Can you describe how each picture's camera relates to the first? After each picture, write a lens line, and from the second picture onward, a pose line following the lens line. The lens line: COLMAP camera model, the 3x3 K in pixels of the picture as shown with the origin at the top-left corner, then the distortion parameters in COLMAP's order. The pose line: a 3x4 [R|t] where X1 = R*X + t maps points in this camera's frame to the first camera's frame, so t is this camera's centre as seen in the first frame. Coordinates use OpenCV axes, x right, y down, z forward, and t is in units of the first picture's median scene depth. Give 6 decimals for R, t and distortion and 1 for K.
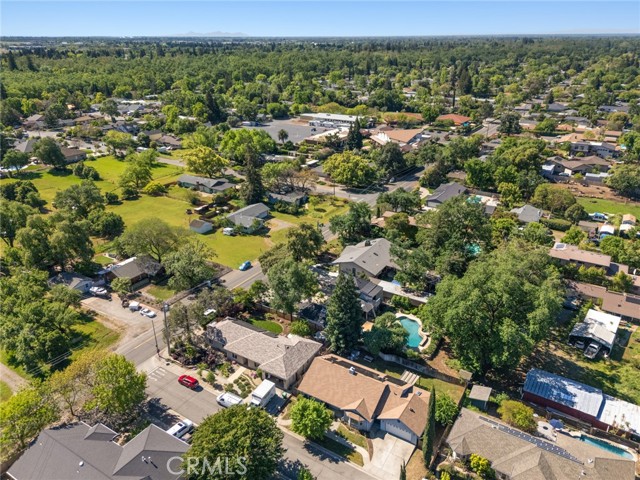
lens RADIAL K [[474.0, 0, 323.2], [0, 474.0, 240.6], [0, 0, 1]] dist [0.045013, 0.004288]
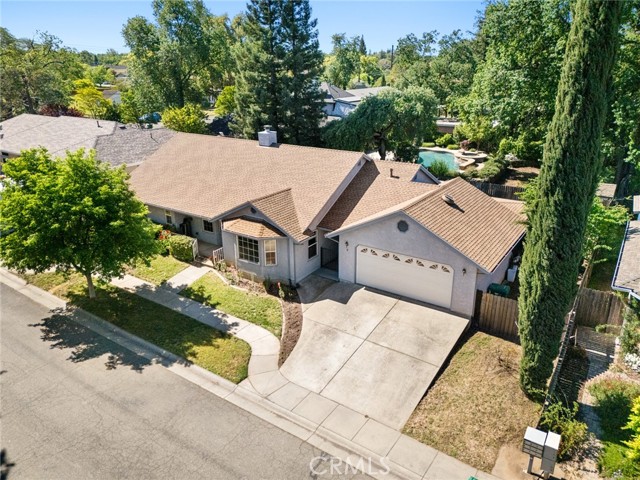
lens RADIAL K [[474.0, 0, 317.9], [0, 474.0, 240.2], [0, 0, 1]] dist [0.045013, 0.004288]
pose [[0.999245, 0.018629, -0.034095, 0.119704], [-0.019746, 0.999270, -0.032705, 0.390443], [0.033461, 0.033353, 0.998883, 0.735181]]
